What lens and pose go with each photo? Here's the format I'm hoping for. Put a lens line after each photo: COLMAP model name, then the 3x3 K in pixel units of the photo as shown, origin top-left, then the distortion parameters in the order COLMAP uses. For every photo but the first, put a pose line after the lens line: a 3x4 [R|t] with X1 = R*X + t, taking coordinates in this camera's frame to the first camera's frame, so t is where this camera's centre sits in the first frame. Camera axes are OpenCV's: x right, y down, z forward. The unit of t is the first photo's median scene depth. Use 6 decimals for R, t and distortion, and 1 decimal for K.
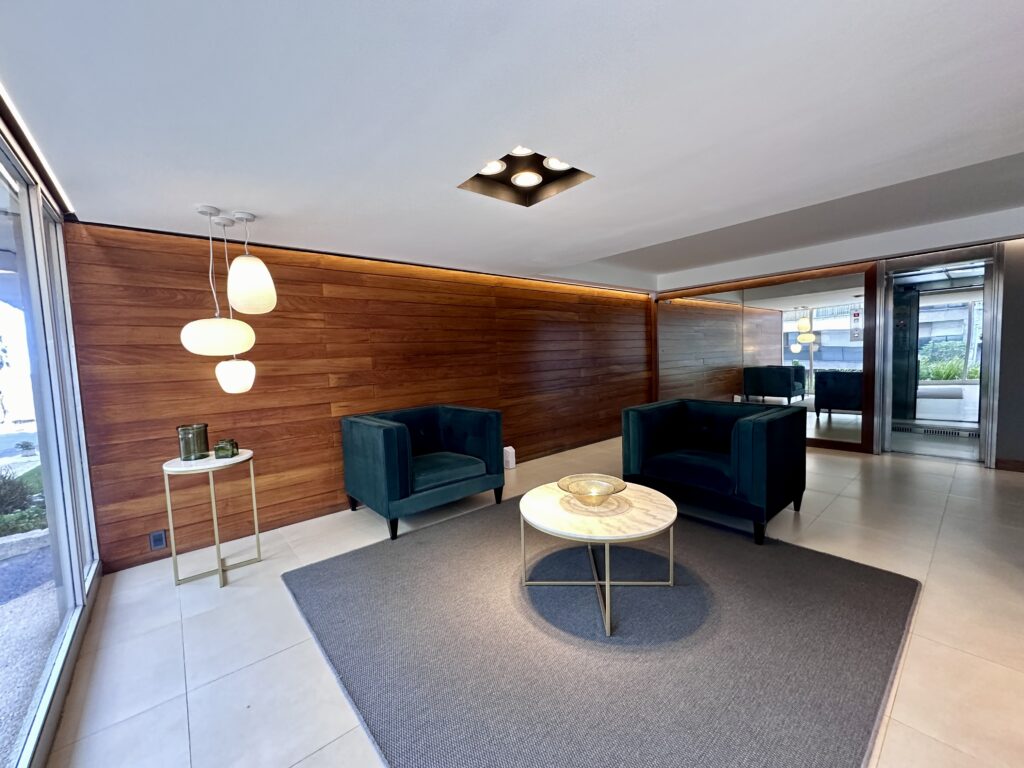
lens RADIAL K [[405.6, 0, 515.4], [0, 405.6, 383.6], [0, 0, 1]] dist [-0.002661, -0.000755]
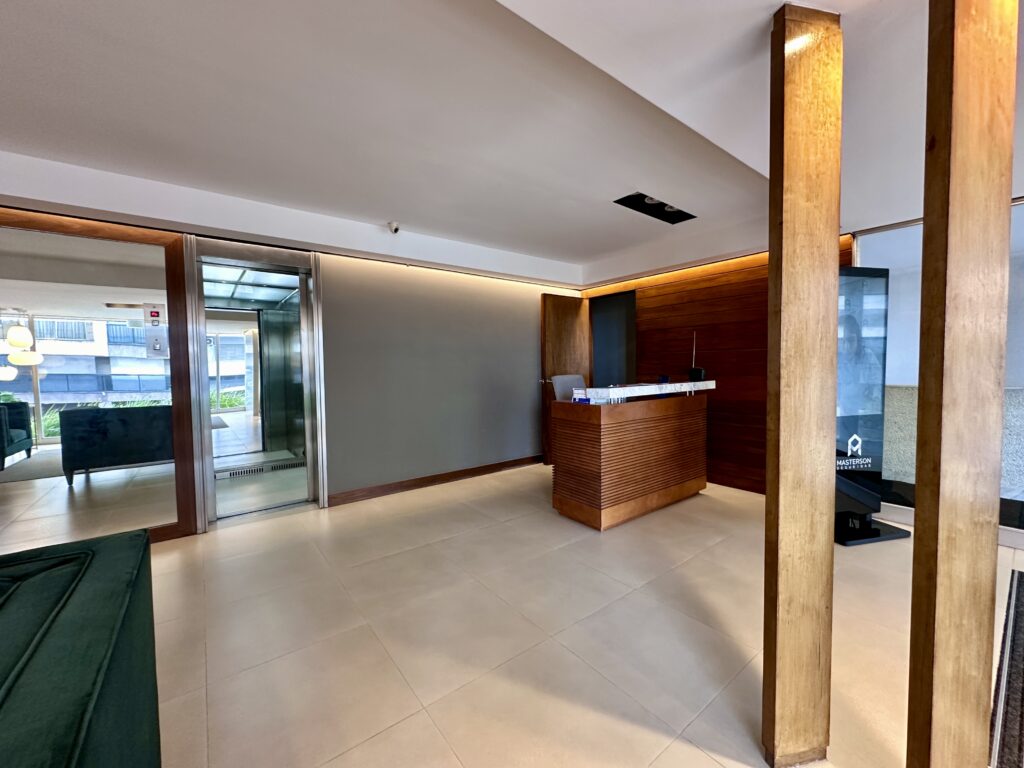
lens RADIAL K [[405.6, 0, 514.6], [0, 405.6, 380.0], [0, 0, 1]] dist [-0.002661, -0.000755]
pose [[0.046315, -0.004688, 0.998916, 0.159062], [0.085510, 0.996337, 0.000711, -0.015213], [-0.995260, 0.085385, 0.046546, 0.271167]]
